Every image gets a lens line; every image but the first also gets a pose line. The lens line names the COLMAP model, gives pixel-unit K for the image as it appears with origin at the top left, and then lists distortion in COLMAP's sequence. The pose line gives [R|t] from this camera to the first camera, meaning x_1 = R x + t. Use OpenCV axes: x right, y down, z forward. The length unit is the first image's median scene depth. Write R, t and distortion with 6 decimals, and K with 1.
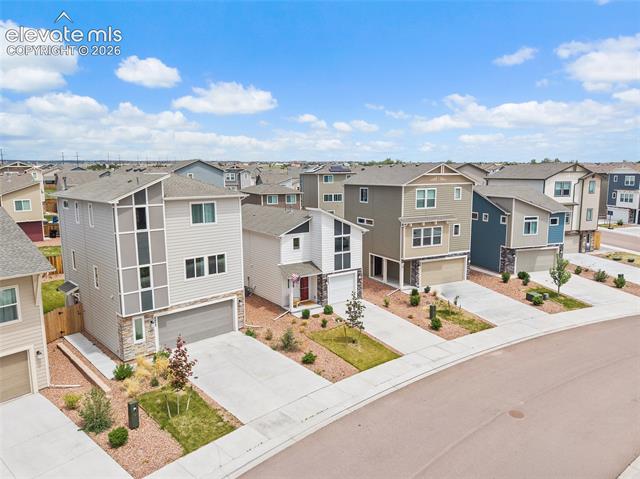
lens RADIAL K [[442.0, 0, 320.0], [0, 442.0, 239.5], [0, 0, 1]] dist [0.021991, -0.004050]
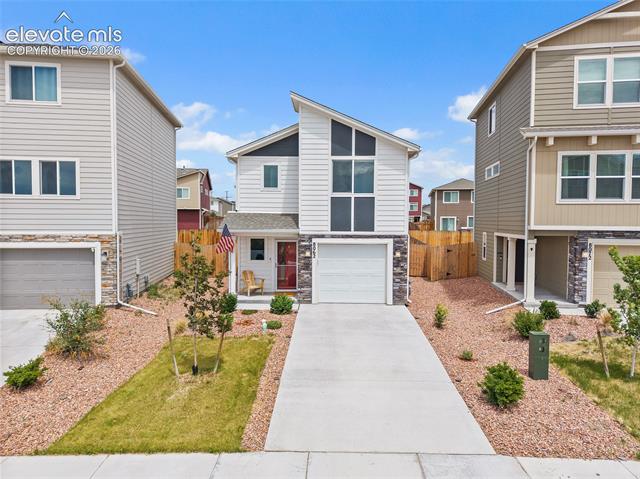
lens RADIAL K [[428.1, 0, 320.0], [0, 428.1, 239.5], [0, 0, 1]] dist [0.023988, -0.021012]
pose [[0.806254, 0.036318, -0.590453, 0.300641], [-0.100049, 0.992107, -0.075593, 0.117761], [0.583047, 0.120022, 0.803524, 0.635018]]
